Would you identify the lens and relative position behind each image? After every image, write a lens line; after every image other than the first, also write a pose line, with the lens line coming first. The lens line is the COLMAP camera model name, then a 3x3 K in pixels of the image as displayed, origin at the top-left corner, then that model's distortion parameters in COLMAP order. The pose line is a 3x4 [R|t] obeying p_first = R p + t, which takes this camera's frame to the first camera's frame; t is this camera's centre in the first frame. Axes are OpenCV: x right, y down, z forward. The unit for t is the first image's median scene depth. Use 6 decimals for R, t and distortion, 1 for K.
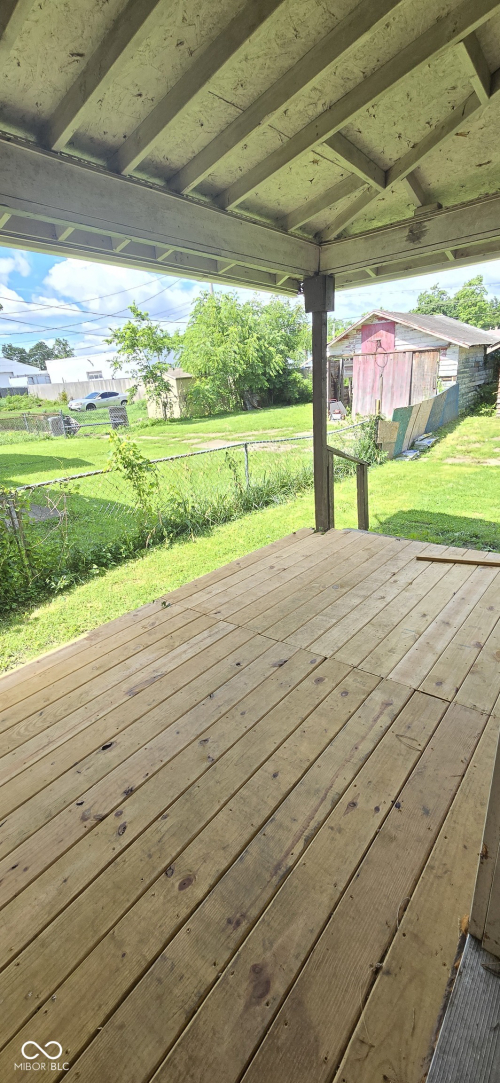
lens RADIAL K [[442.4, 0, 254.7], [0, 442.4, 542.3], [0, 0, 1]] dist [0.002506, 0.000537]
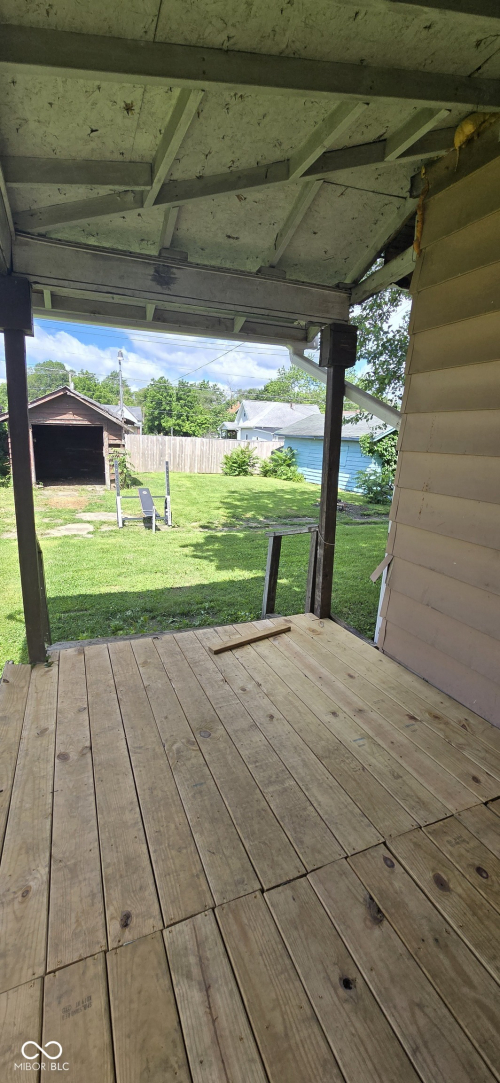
lens RADIAL K [[442.4, 0, 246.8], [0, 442.4, 540.3], [0, 0, 1]] dist [0.002506, 0.000537]
pose [[0.482641, -0.110333, 0.868841, -0.337292], [0.244630, 0.969532, -0.012772, -0.158892], [-0.840960, 0.218709, 0.494927, 0.547940]]
